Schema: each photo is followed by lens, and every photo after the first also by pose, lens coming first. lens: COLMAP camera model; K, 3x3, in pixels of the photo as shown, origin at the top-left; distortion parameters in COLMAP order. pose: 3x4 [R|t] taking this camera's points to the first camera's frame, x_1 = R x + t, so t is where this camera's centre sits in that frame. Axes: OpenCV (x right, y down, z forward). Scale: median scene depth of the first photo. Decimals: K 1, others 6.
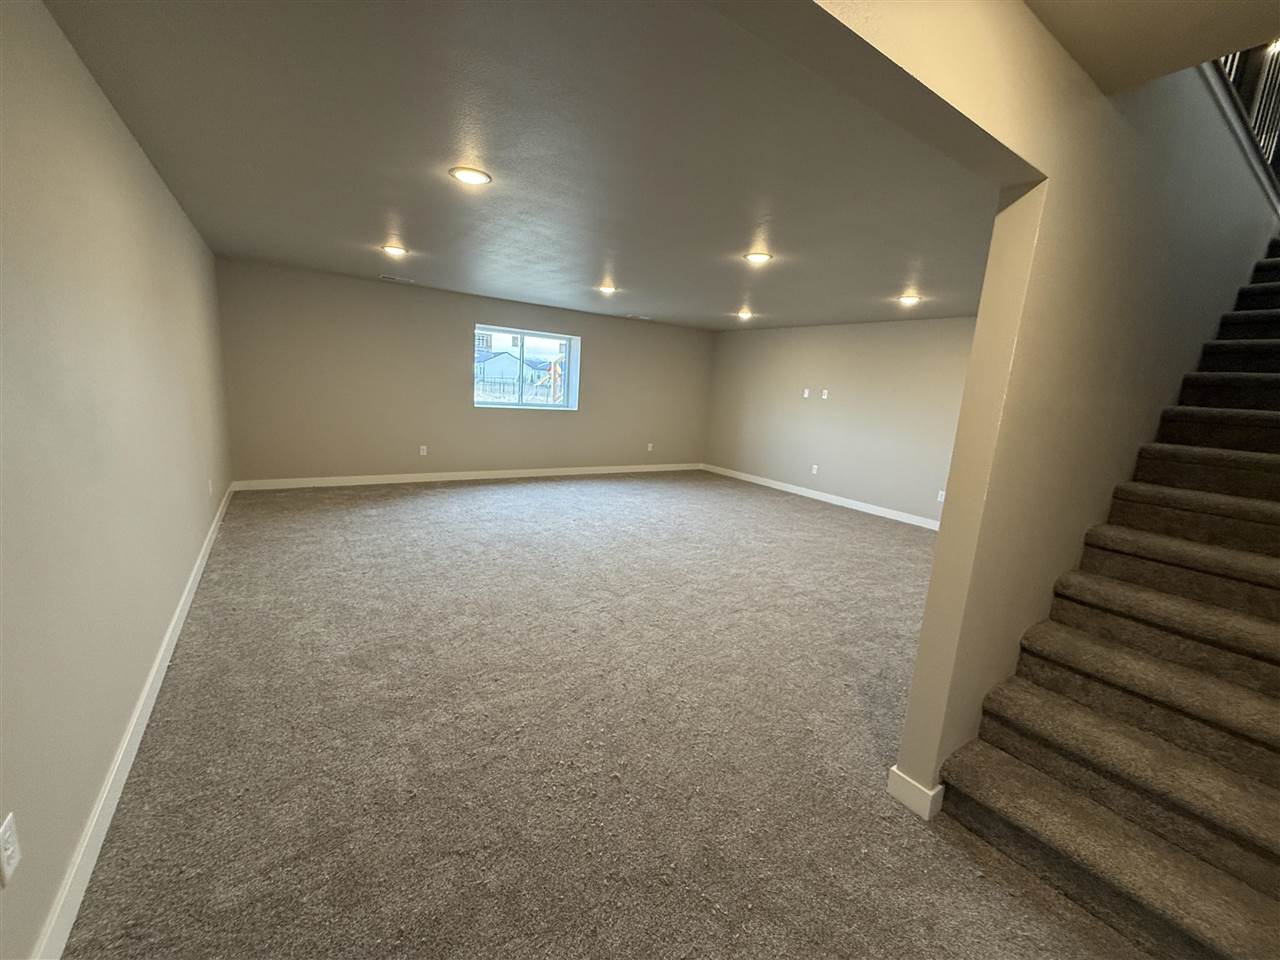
lens RADIAL K [[510.0, 0, 635.5], [0, 510.0, 478.3], [0, 0, 1]] dist [-0.001947, 0.001015]
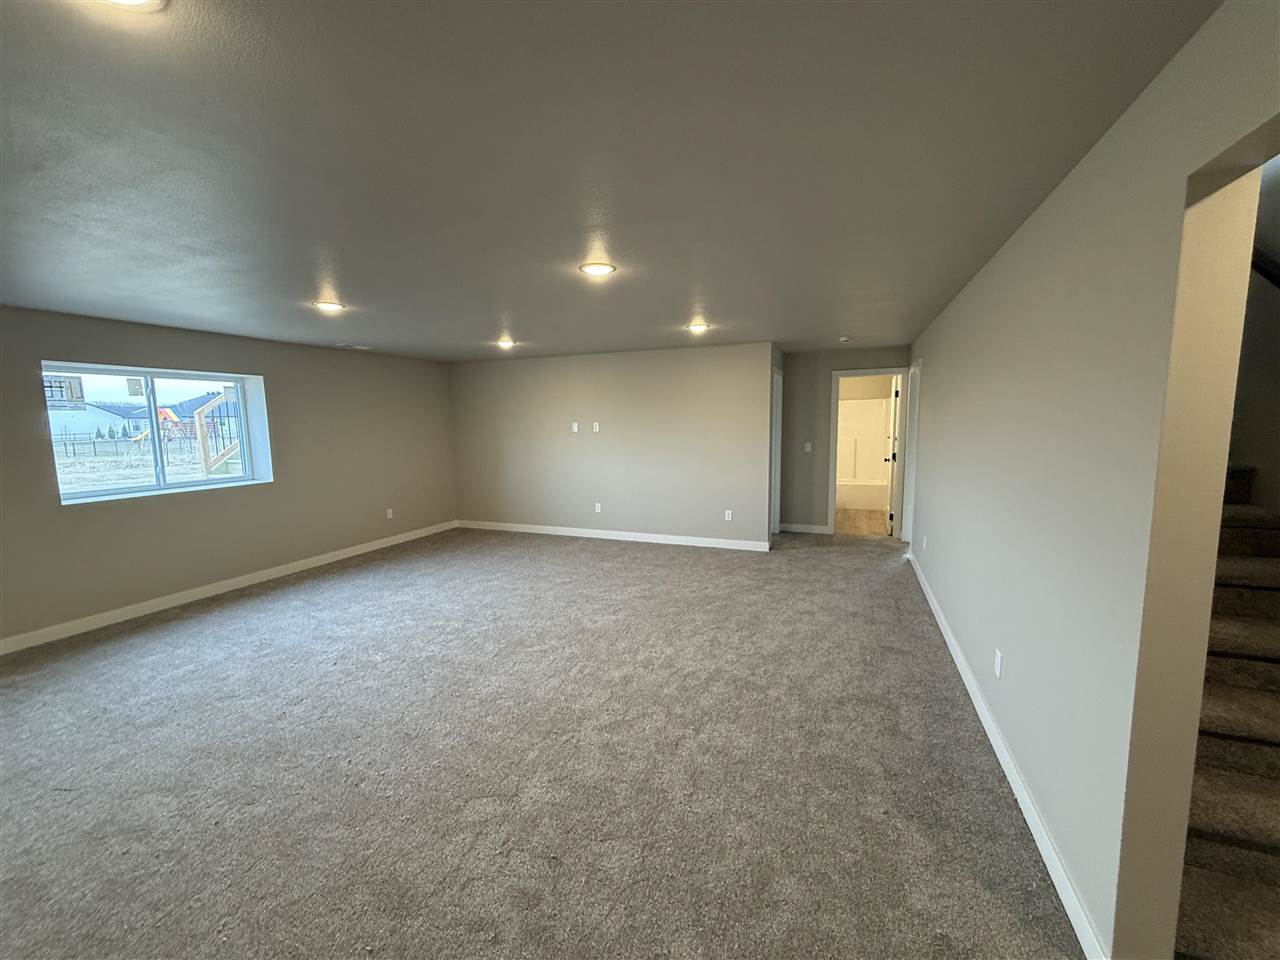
lens RADIAL K [[510.0, 0, 634.4], [0, 510.0, 478.7], [0, 0, 1]] dist [-0.001947, 0.001015]
pose [[0.827722, -0.145376, 0.541980, -0.127419], [0.173128, 0.984899, -0.000223, -0.082728], [-0.533764, 0.094016, 0.840391, 0.260005]]
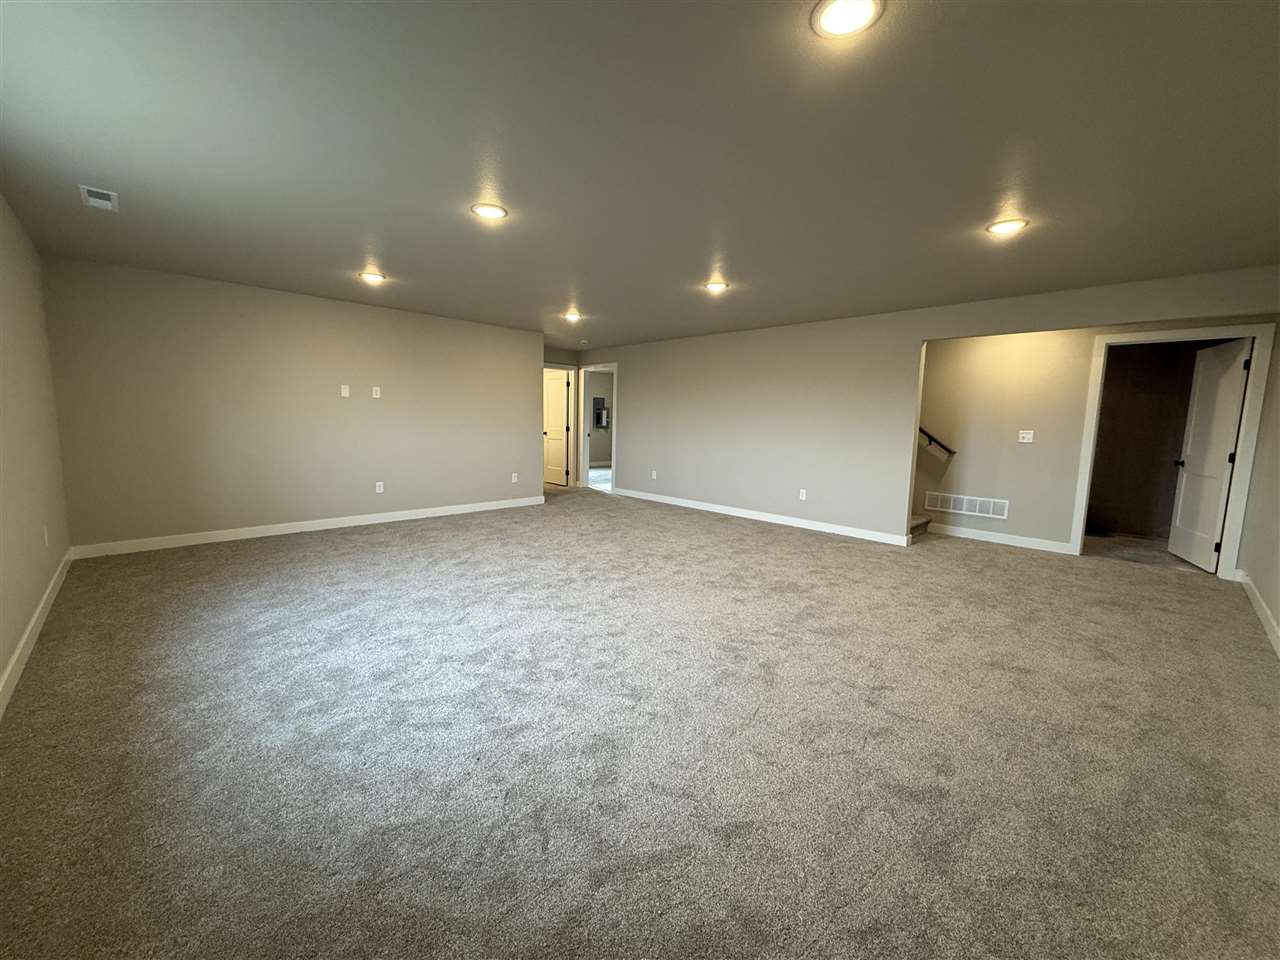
lens RADIAL K [[510.0, 0, 639.6], [0, 510.0, 481.1], [0, 0, 1]] dist [-0.001947, 0.001015]
pose [[-0.178082, -0.187661, 0.965956, -0.693181], [0.148377, 0.965302, 0.214889, -0.197062], [-0.972765, 0.181593, -0.144058, 1.036486]]
